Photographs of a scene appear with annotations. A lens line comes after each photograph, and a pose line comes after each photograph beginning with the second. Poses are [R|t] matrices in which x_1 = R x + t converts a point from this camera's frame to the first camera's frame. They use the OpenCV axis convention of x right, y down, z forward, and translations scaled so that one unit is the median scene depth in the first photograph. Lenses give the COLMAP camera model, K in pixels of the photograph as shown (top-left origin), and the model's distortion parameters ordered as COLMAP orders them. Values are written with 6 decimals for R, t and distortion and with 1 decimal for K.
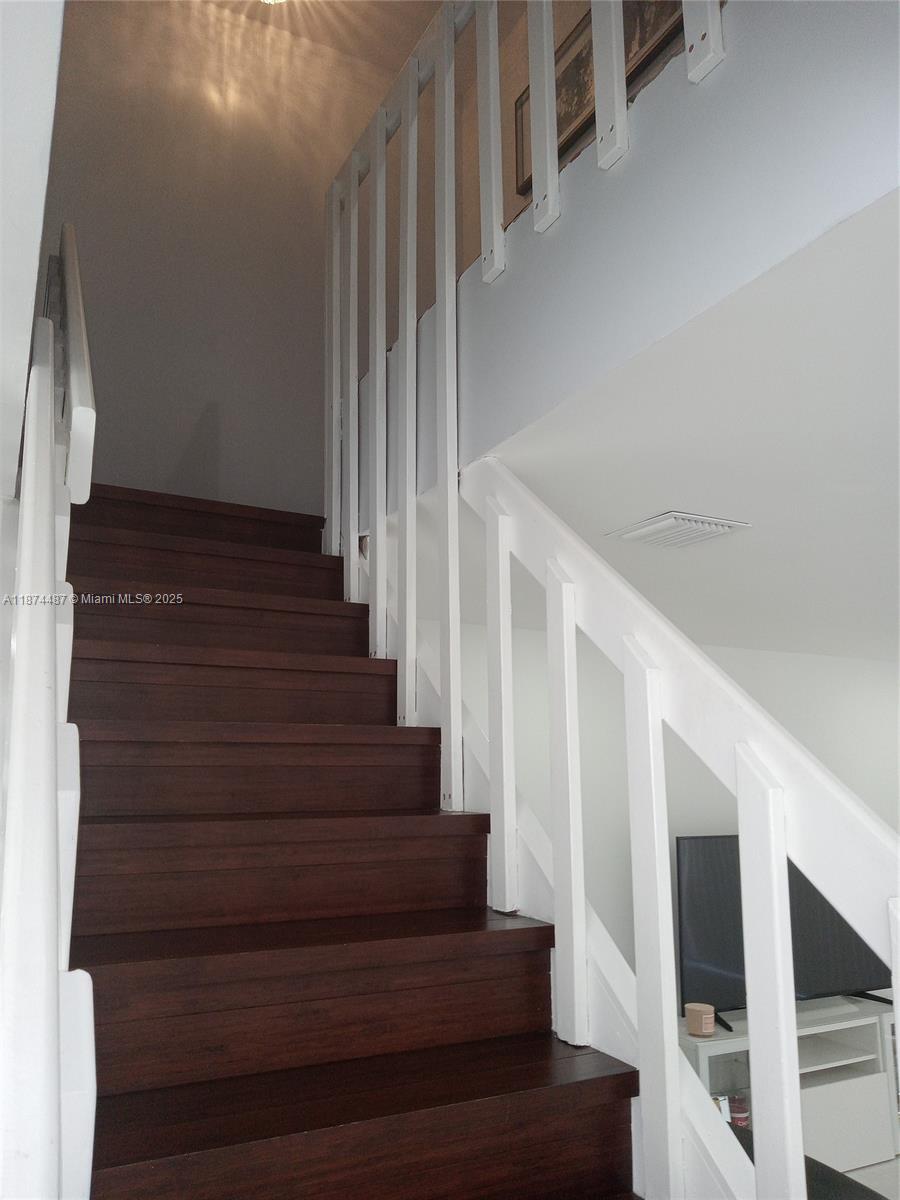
lens RADIAL K [[889.1, 0, 450.0], [0, 889.1, 600.0], [0, 0, 1]] dist [0.002957, -0.004532]
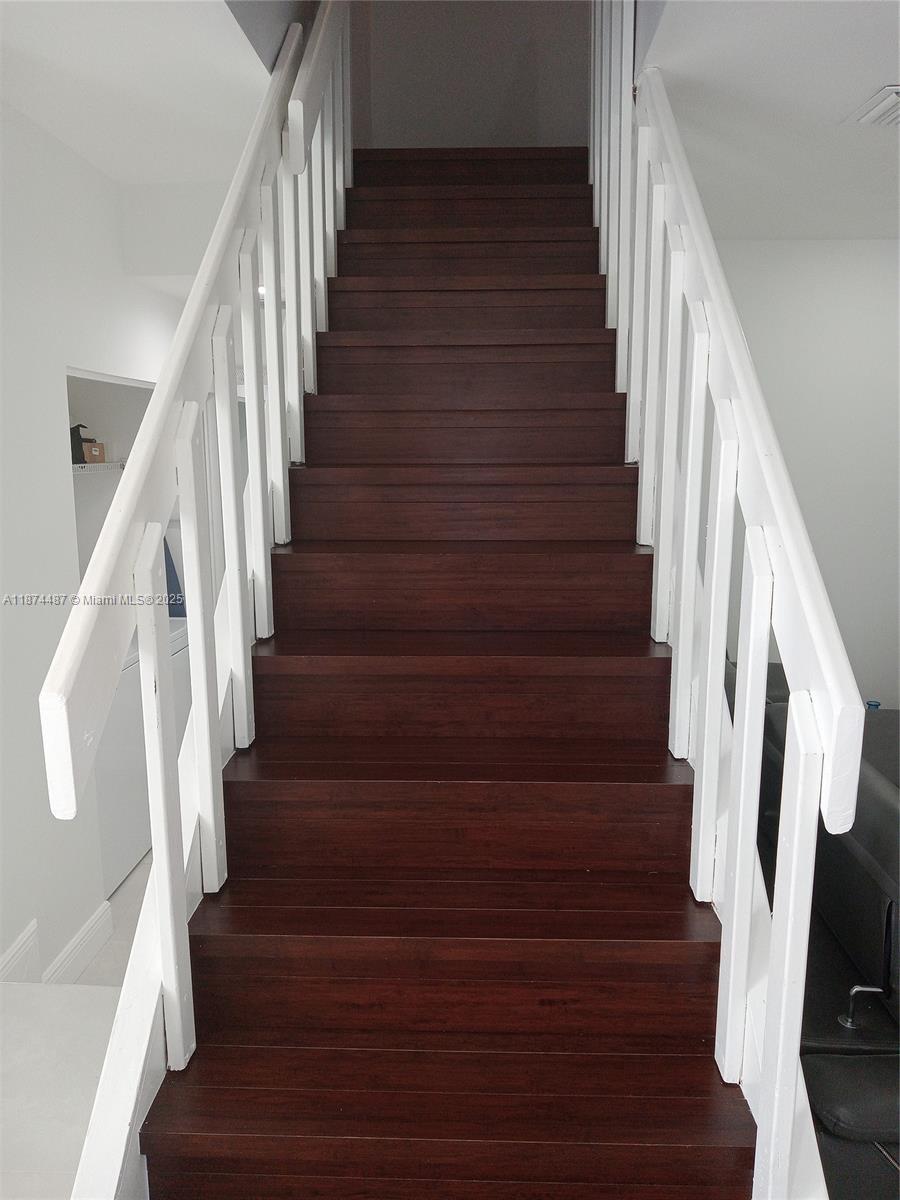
lens RADIAL K [[889.1, 0, 450.0], [0, 889.1, 600.0], [0, 0, 1]] dist [0.002957, -0.004532]
pose [[0.873120, 0.084314, -0.480159, 0.407468], [0.098335, 0.934226, 0.342859, 0.051201], [0.477484, -0.346574, 0.807400, -0.224941]]
